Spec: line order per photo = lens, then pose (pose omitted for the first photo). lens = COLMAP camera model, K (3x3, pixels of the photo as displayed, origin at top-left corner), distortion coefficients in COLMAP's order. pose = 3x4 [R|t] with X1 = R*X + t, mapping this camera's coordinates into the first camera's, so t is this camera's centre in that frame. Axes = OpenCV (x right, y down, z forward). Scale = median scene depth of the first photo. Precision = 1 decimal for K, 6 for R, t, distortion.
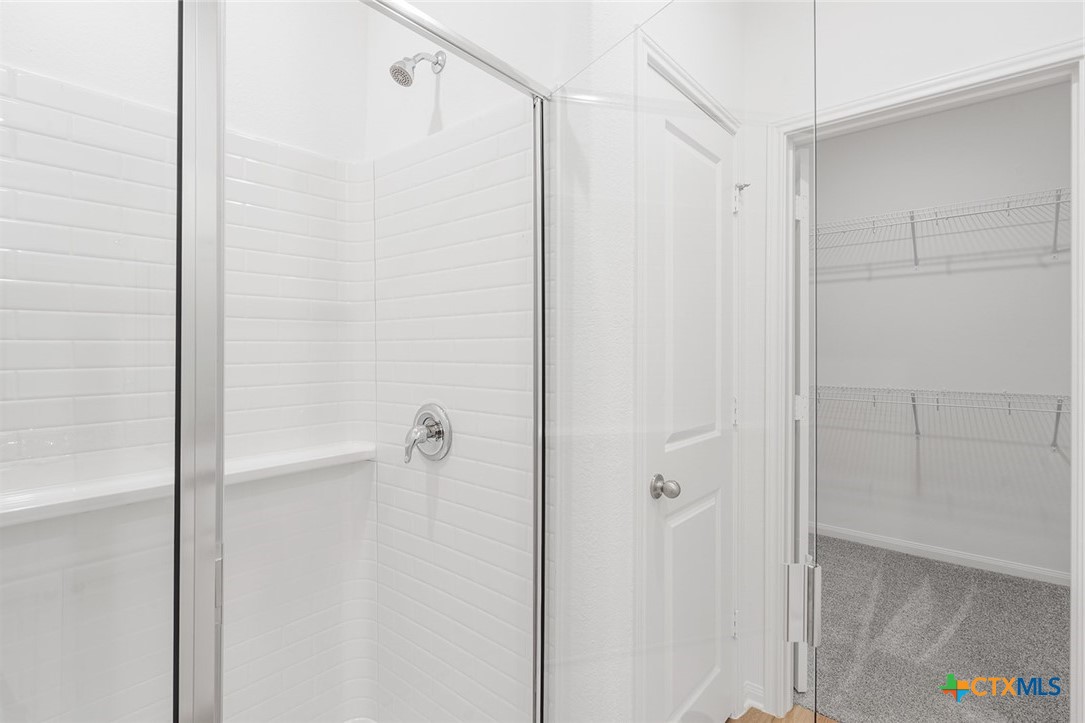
lens RADIAL K [[515.0, 0, 543.0], [0, 515.0, 348.4], [0, 0, 1]] dist [-0.000920, 0.000244]
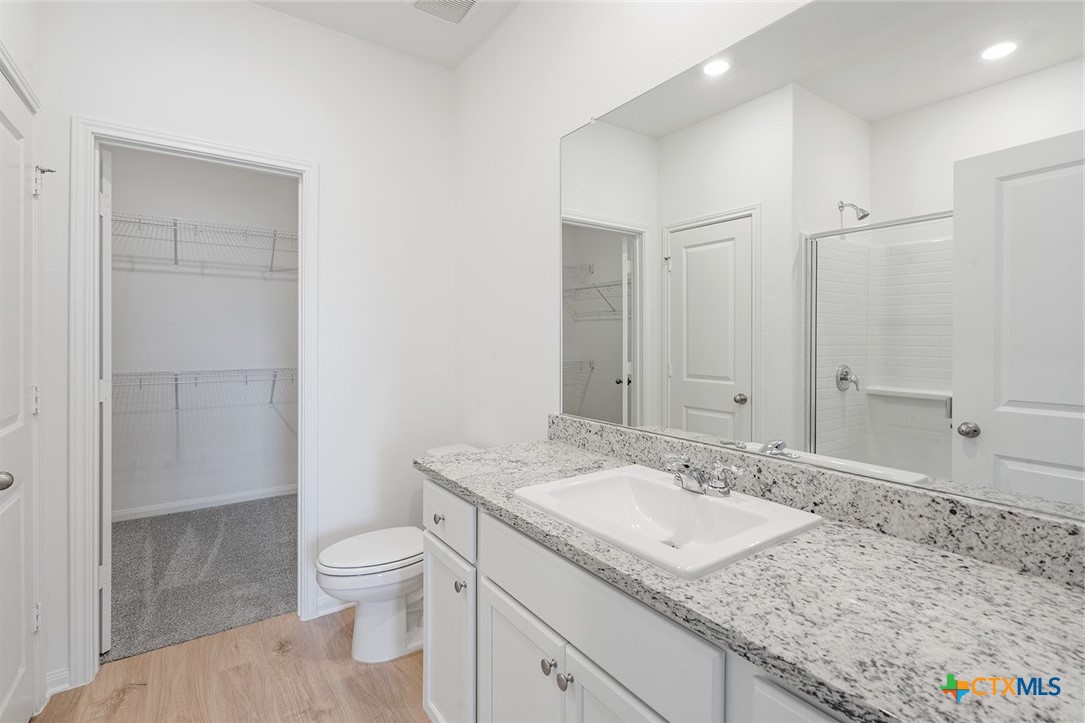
lens RADIAL K [[515.0, 0, 543.0], [0, 515.0, 348.4], [0, 0, 1]] dist [-0.000920, 0.000244]
pose [[0.253890, -0.016177, 0.967098, -0.235769], [-0.008204, 0.999788, 0.018878, -0.000693], [-0.967198, -0.012727, 0.253704, -0.124513]]
